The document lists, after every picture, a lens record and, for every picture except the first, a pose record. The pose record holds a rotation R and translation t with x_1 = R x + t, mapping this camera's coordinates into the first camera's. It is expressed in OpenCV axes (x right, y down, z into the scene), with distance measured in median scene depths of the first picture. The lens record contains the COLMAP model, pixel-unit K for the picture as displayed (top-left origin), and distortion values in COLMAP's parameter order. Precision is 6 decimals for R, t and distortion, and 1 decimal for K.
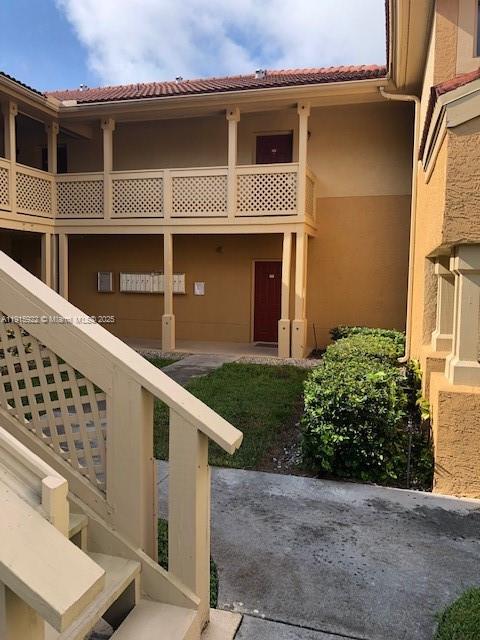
lens RADIAL K [[524.1, 0, 241.2], [0, 524.1, 320.7], [0, 0, 1]] dist [0.017057, 0.000815]
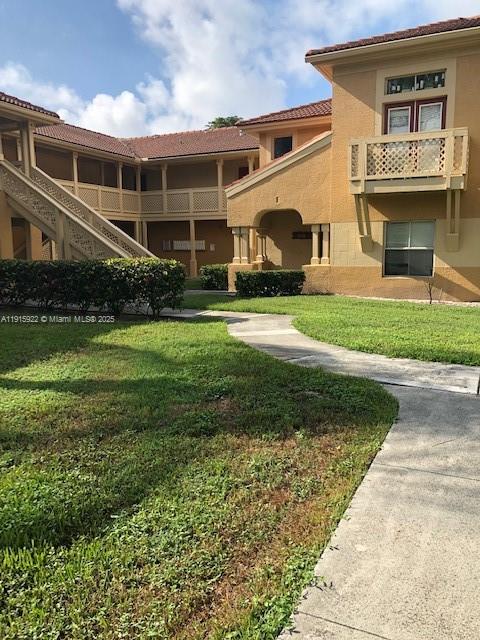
lens RADIAL K [[524.1, 0, 239.6], [0, 524.1, 319.9], [0, 0, 1]] dist [0.017057, 0.000815]
pose [[0.978781, 0.013185, -0.204485, 0.453718], [-0.002118, 0.998525, 0.054249, 0.107459], [0.204899, -0.052665, 0.977365, -0.953265]]
